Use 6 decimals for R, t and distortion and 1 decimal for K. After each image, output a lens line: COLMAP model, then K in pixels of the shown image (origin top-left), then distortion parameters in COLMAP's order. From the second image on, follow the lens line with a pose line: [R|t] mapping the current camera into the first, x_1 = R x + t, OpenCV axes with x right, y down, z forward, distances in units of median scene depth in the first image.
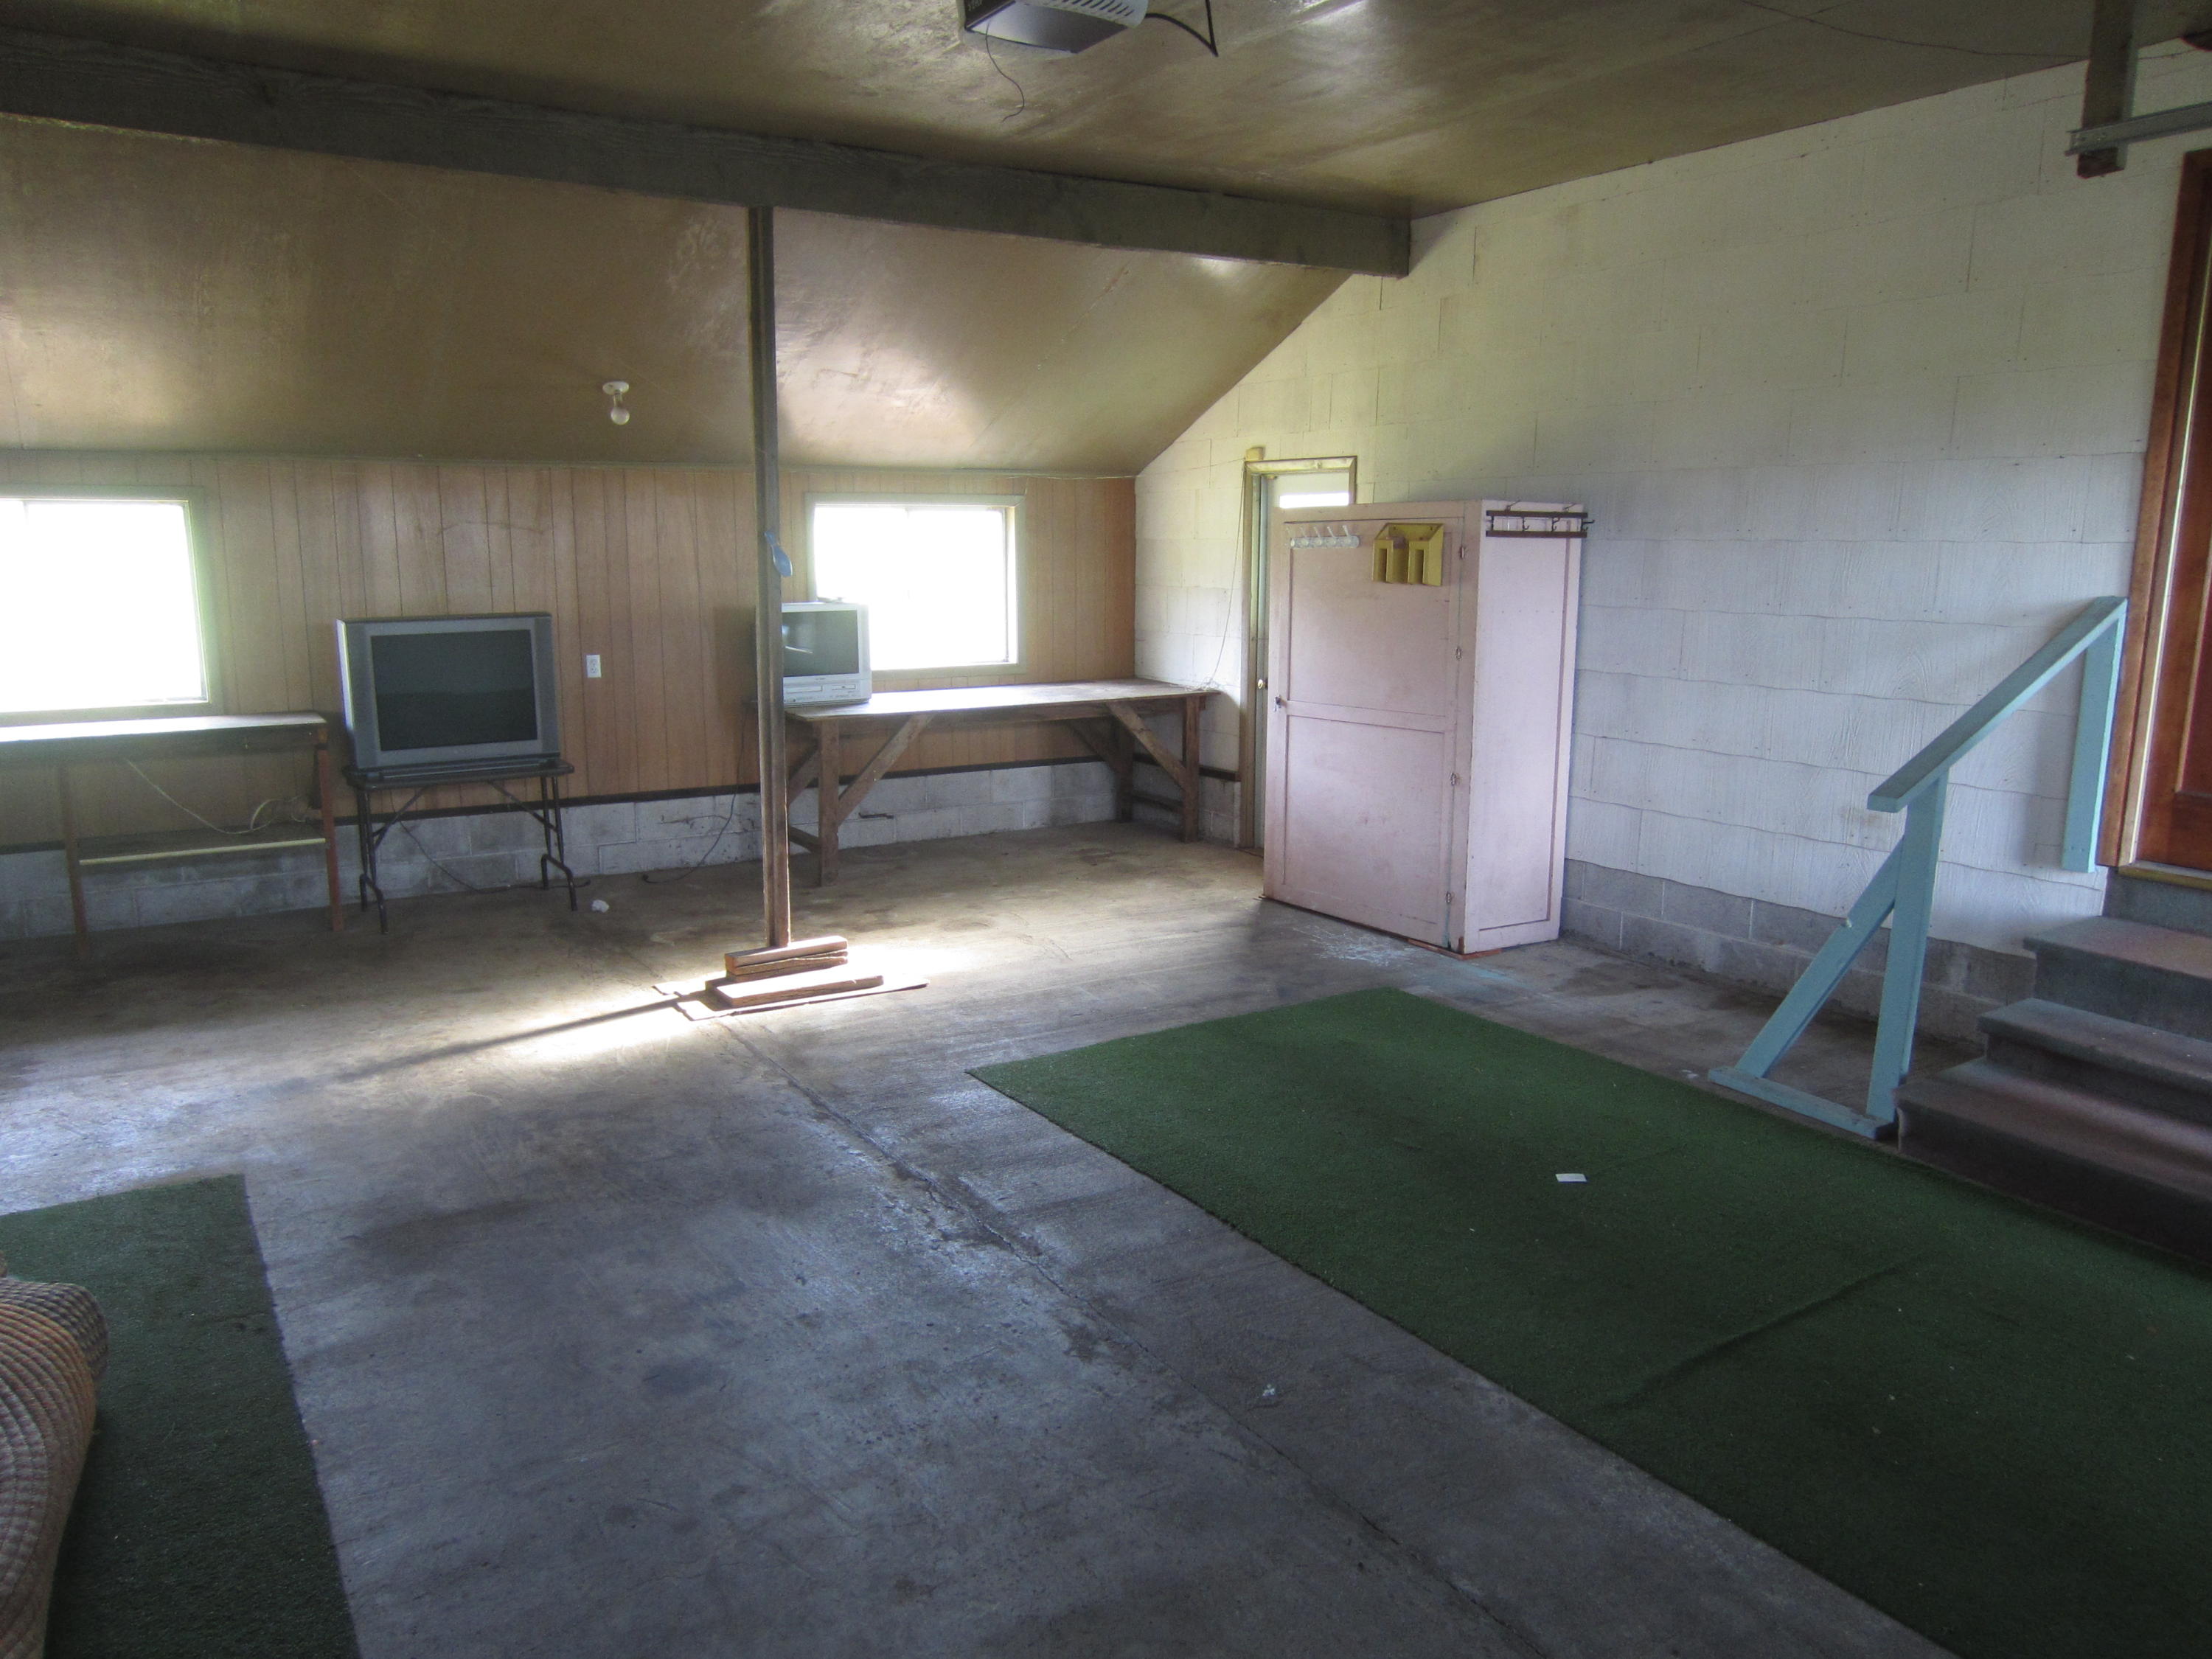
lens RADIAL K [[1590.0, 0, 1109.3], [0, 1590.0, 840.3], [0, 0, 1]] dist [-0.037240, 0.053572]
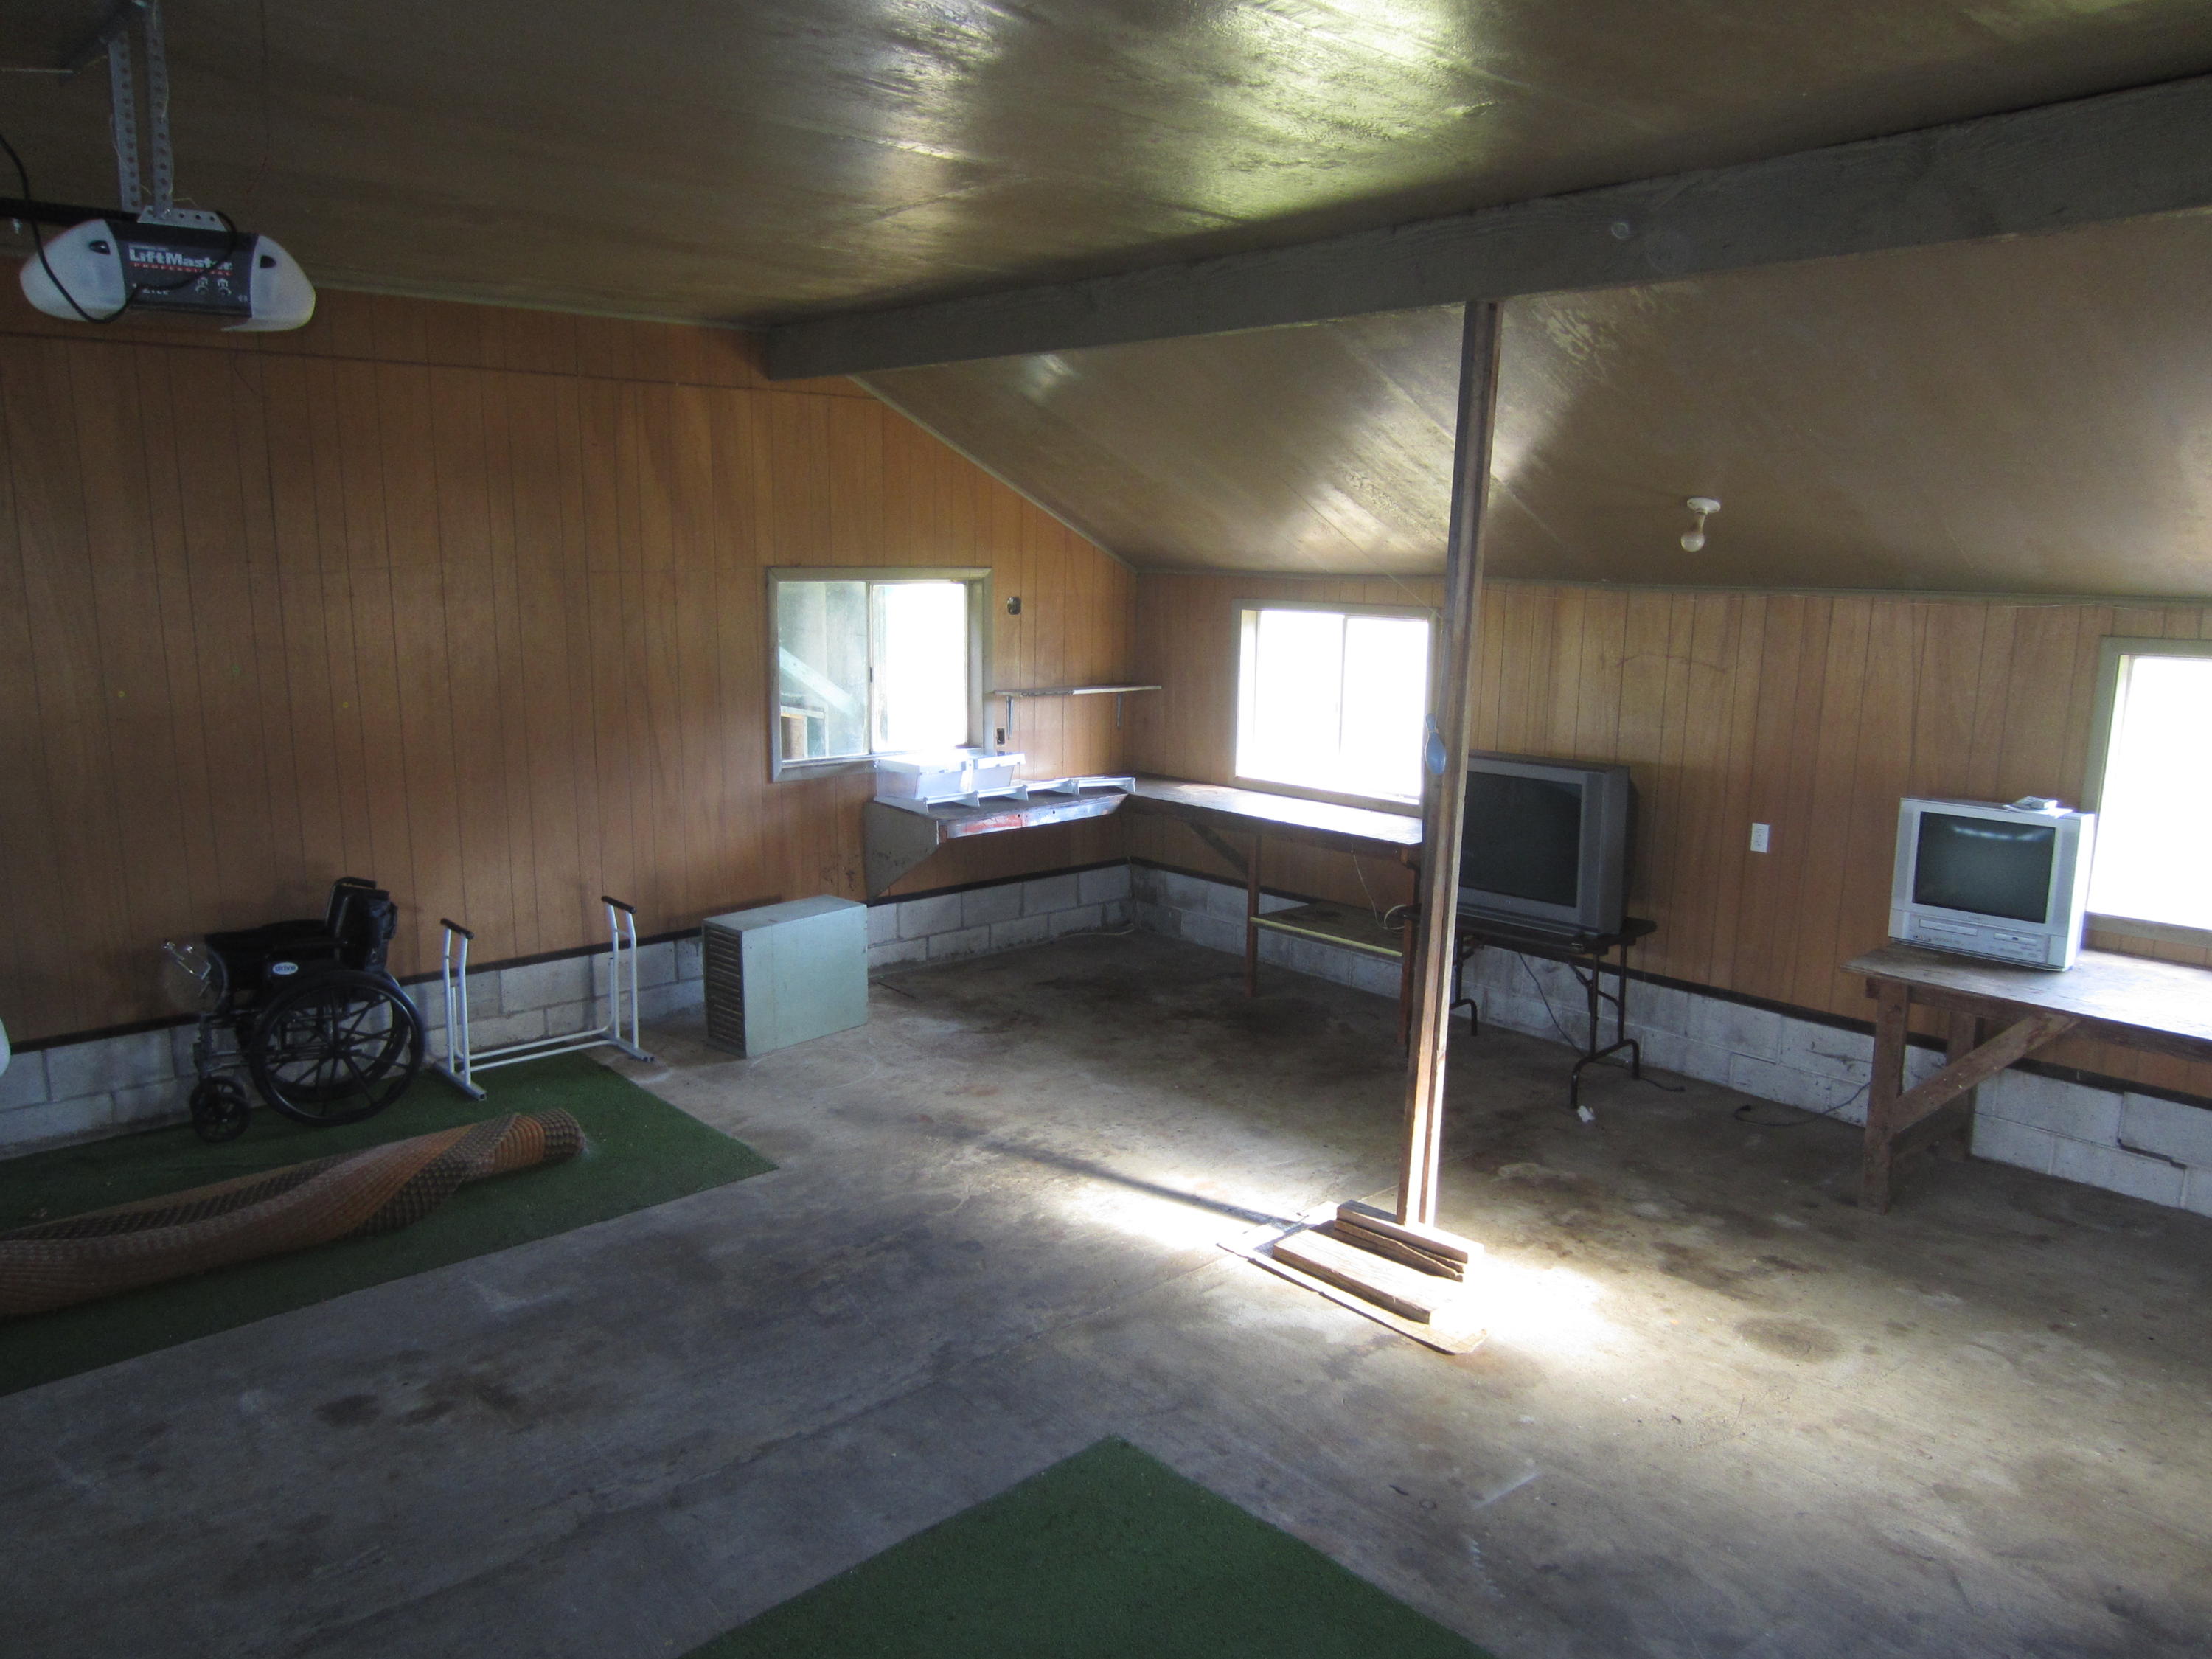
lens RADIAL K [[1590.0, 0, 1109.3], [0, 1590.0, 840.3], [0, 0, 1]] dist [-0.037240, 0.053572]
pose [[0.189491, 0.183114, -0.964657, 0.455305], [-0.197663, 0.969457, 0.145197, -0.187483], [0.961781, 0.163163, 0.219898, 0.589985]]
